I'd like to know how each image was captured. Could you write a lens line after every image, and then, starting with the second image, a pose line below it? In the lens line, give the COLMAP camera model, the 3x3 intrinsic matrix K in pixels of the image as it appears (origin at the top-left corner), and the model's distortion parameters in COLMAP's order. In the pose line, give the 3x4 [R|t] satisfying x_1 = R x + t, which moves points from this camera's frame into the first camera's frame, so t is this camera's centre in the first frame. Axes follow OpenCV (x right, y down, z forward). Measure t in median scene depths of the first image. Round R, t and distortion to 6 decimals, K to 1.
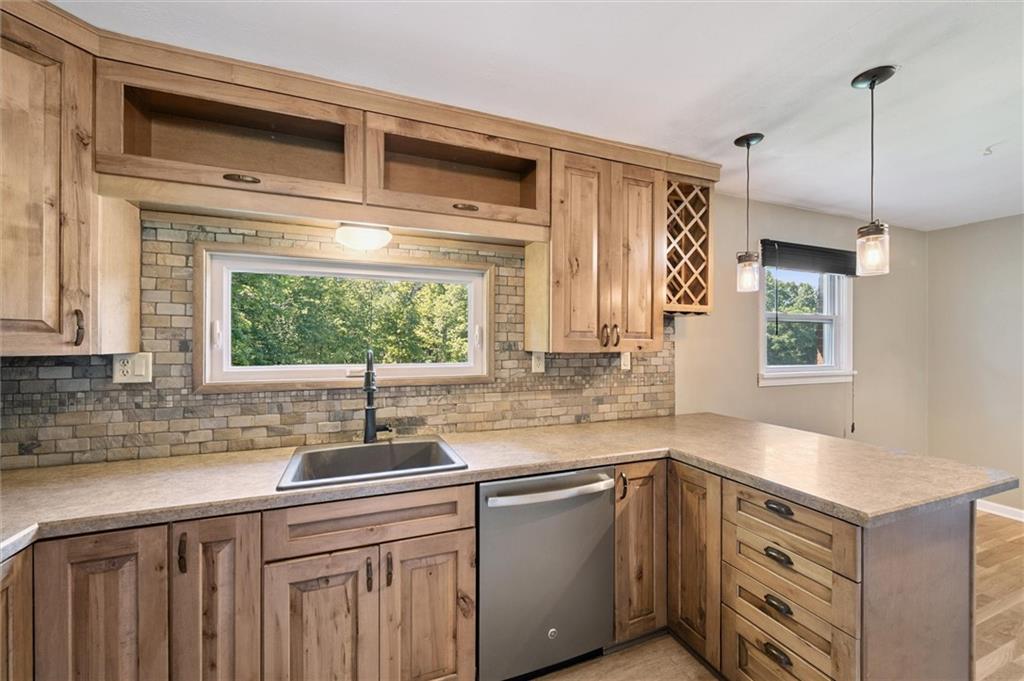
lens RADIAL K [[405.3, 0, 511.4], [0, 405.3, 343.7], [0, 0, 1]] dist [-0.000412, -0.000046]
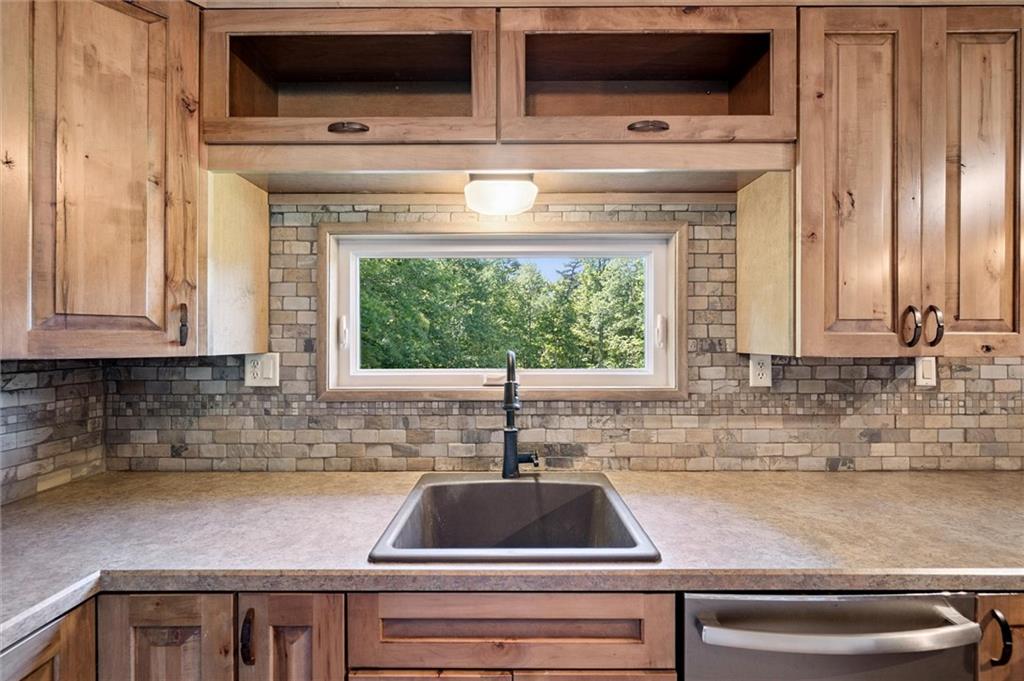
lens RADIAL K [[405.3, 0, 511.4], [0, 405.3, 343.7], [0, 0, 1]] dist [-0.000412, -0.000046]
pose [[0.928348, -0.001042, -0.371711, -0.080939], [0.002909, 0.999986, 0.004463, -0.000772], [0.371701, -0.005224, 0.928338, 0.351966]]
